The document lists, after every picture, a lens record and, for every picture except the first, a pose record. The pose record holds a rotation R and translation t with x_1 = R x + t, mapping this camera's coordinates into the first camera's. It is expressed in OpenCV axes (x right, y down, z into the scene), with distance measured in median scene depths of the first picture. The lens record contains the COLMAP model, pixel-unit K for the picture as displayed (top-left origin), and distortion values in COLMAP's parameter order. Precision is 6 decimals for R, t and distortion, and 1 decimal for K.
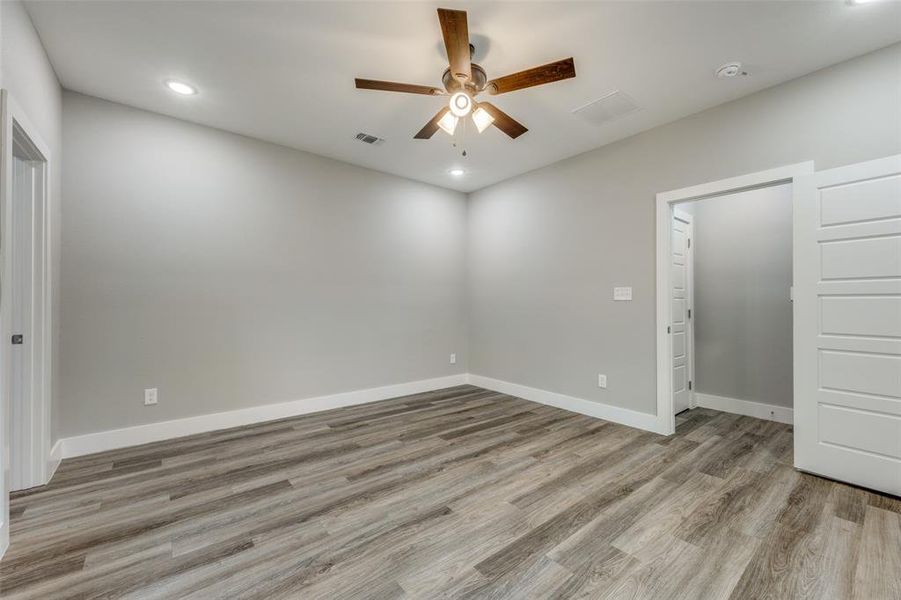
lens RADIAL K [[363.7, 0, 454.9], [0, 363.7, 301.7], [0, 0, 1]] dist [0.000079, 0.000202]
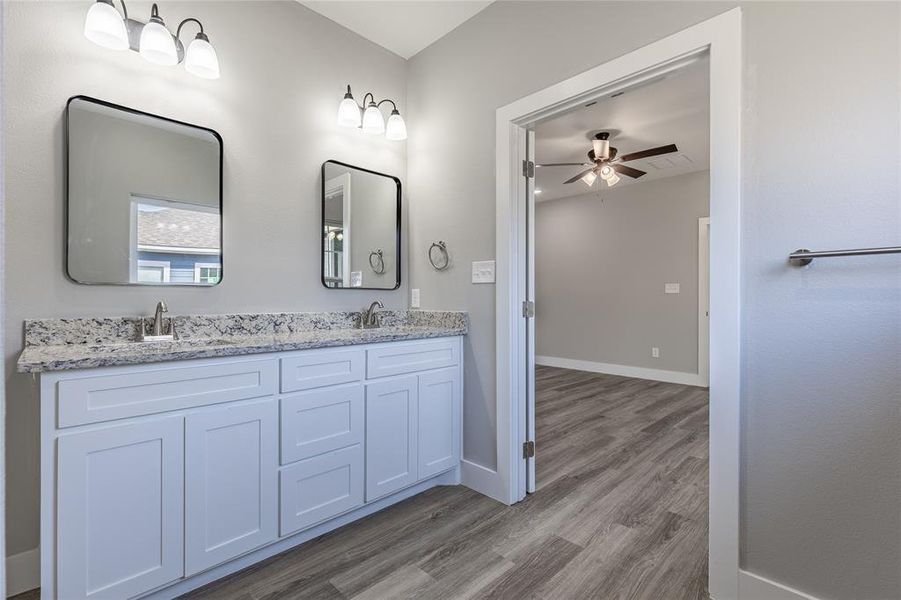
lens RADIAL K [[408.6, 0, 454.2], [0, 408.6, 297.2], [0, 0, 1]] dist [0.002389, 0.000272]
pose [[0.995736, 0.001901, 0.092226, -0.705524], [-0.001800, 0.999998, -0.001182, 0.020243], [-0.092228, 0.001011, 0.995737, -0.660004]]
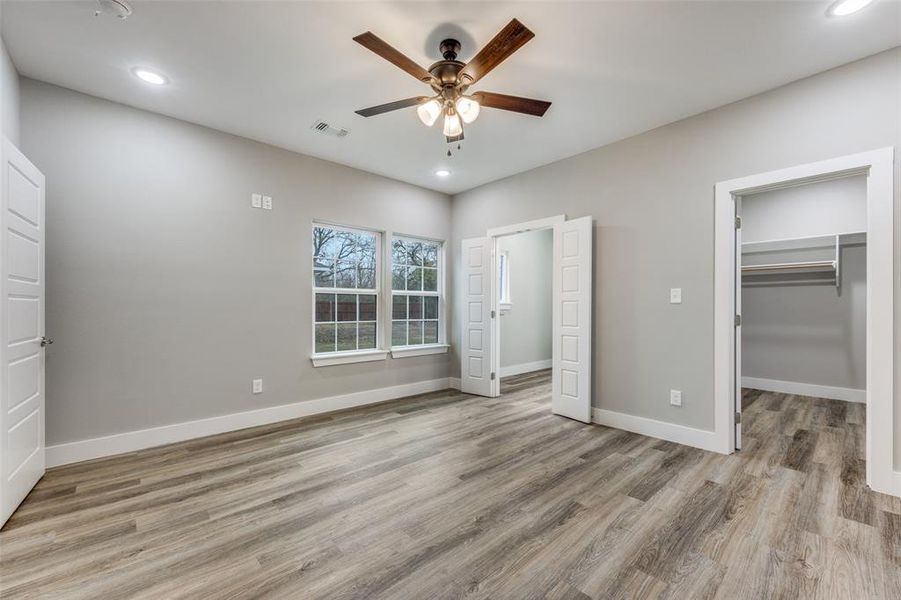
lens RADIAL K [[367.5, 0, 453.3], [0, 367.5, 306.1], [0, 0, 1]] dist [0.002229, 0.000382]
pose [[-0.998653, -0.001588, -0.051861, 0.058462], [-0.001435, 0.999994, -0.003004, 0.005735], [0.051866, -0.002925, -0.998650, 1.782612]]
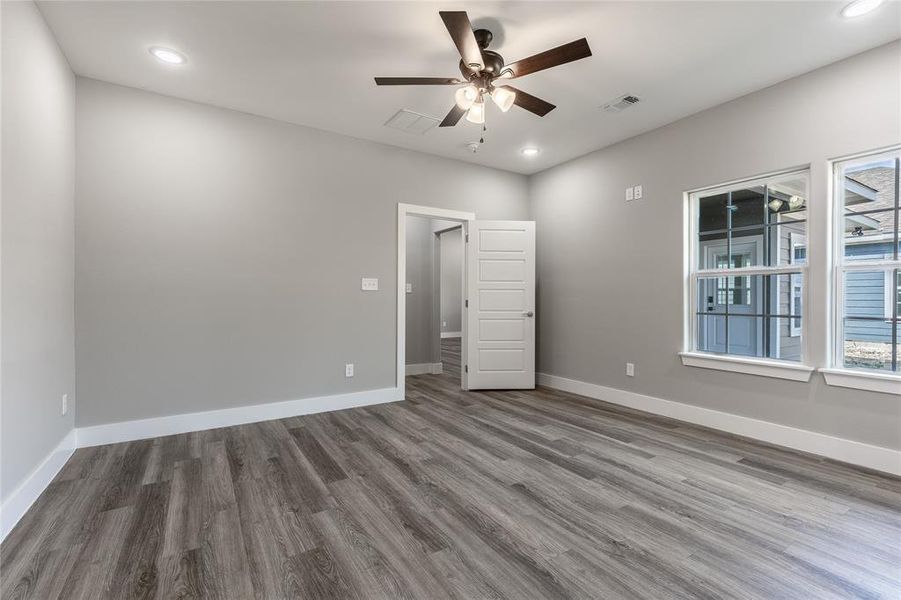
lens RADIAL K [[404.6, 0, 457.3], [0, 404.6, 300.3], [0, 0, 1]] dist [0.002660, -0.000129]
pose [[0.115974, -0.004988, 0.993240, -0.968008], [-0.004379, 0.999975, 0.005533, 0.024523], [-0.993243, -0.004991, 0.115949, 0.834516]]
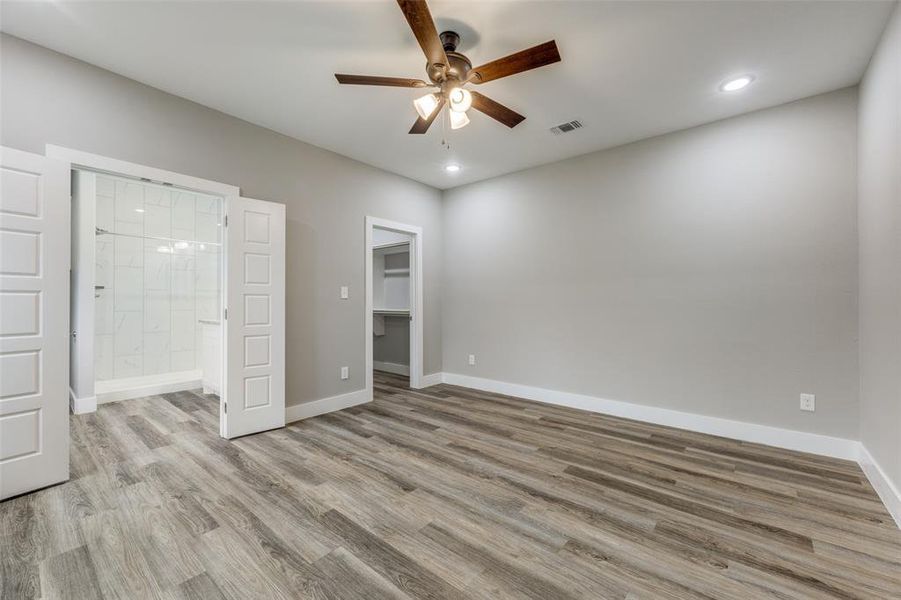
lens RADIAL K [[363.7, 0, 454.9], [0, 363.7, 301.7], [0, 0, 1]] dist [0.000079, 0.000202]
pose [[0.192637, -0.000159, -0.981270, 0.870436], [0.002571, 0.999997, 0.000342, 0.004924], [0.981267, -0.002588, 0.192637, 0.740556]]
